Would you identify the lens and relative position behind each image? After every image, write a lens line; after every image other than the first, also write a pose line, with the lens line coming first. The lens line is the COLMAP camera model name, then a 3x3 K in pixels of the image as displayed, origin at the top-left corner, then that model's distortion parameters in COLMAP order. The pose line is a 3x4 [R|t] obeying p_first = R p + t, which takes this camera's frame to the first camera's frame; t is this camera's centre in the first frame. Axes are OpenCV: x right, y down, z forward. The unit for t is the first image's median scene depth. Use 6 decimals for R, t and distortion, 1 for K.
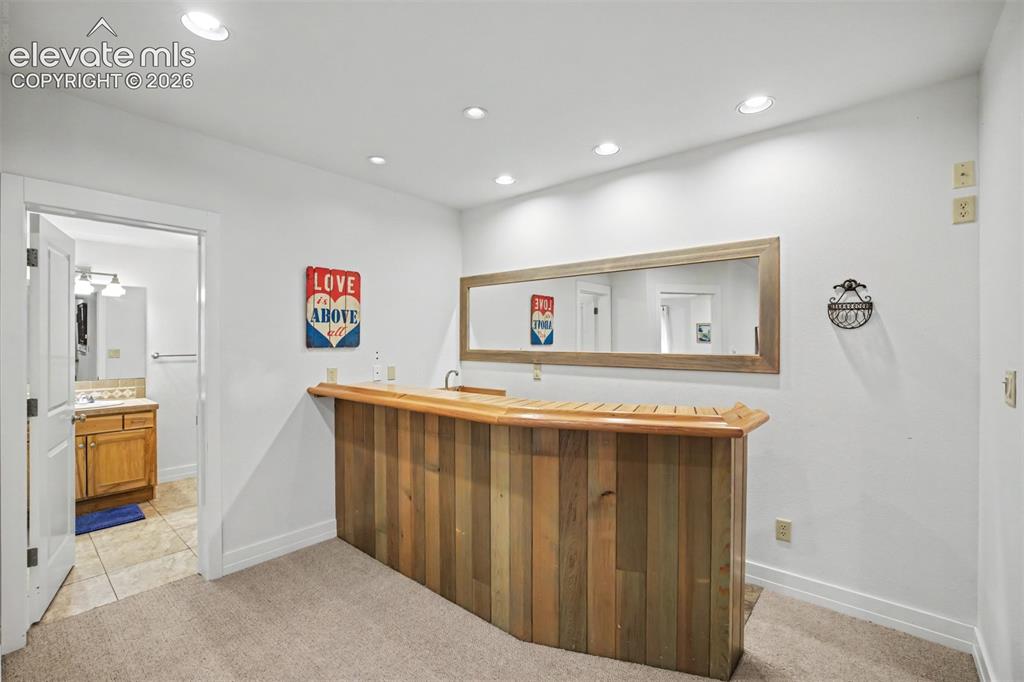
lens RADIAL K [[446.3, 0, 517.2], [0, 446.3, 340.0], [0, 0, 1]] dist [-0.014456, 0.001310]
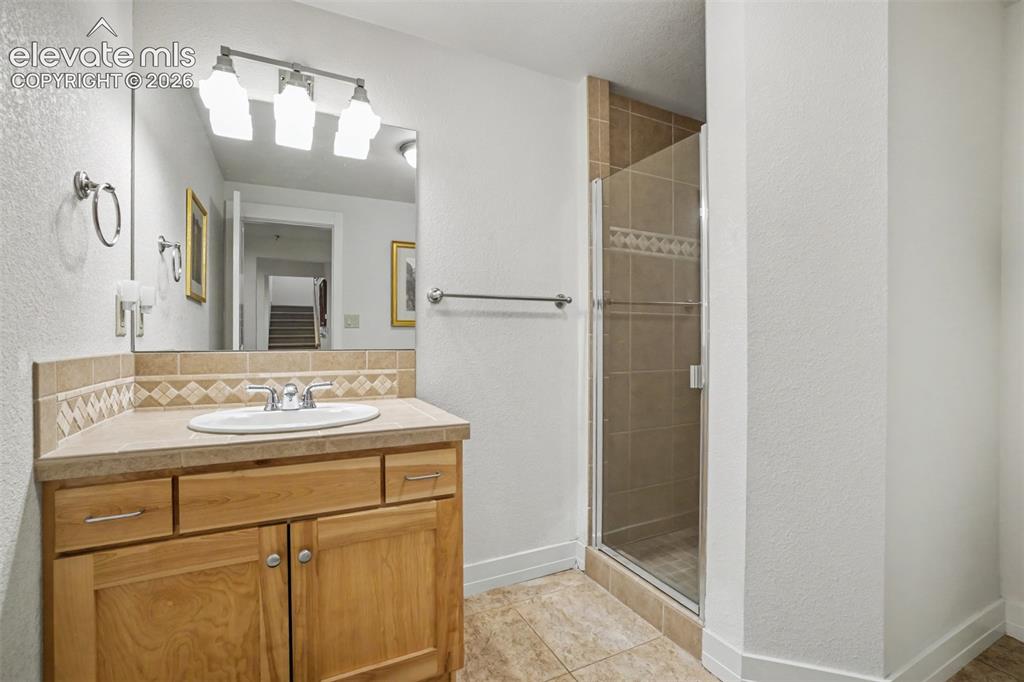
lens RADIAL K [[446.3, 0, 508.8], [0, 446.3, 339.2], [0, 0, 1]] dist [-0.014456, 0.001310]
pose [[0.923426, 0.004963, -0.383746, -0.660158], [-0.002217, 0.999969, 0.007597, 0.080127], [0.383771, -0.006164, 0.923408, 0.711669]]
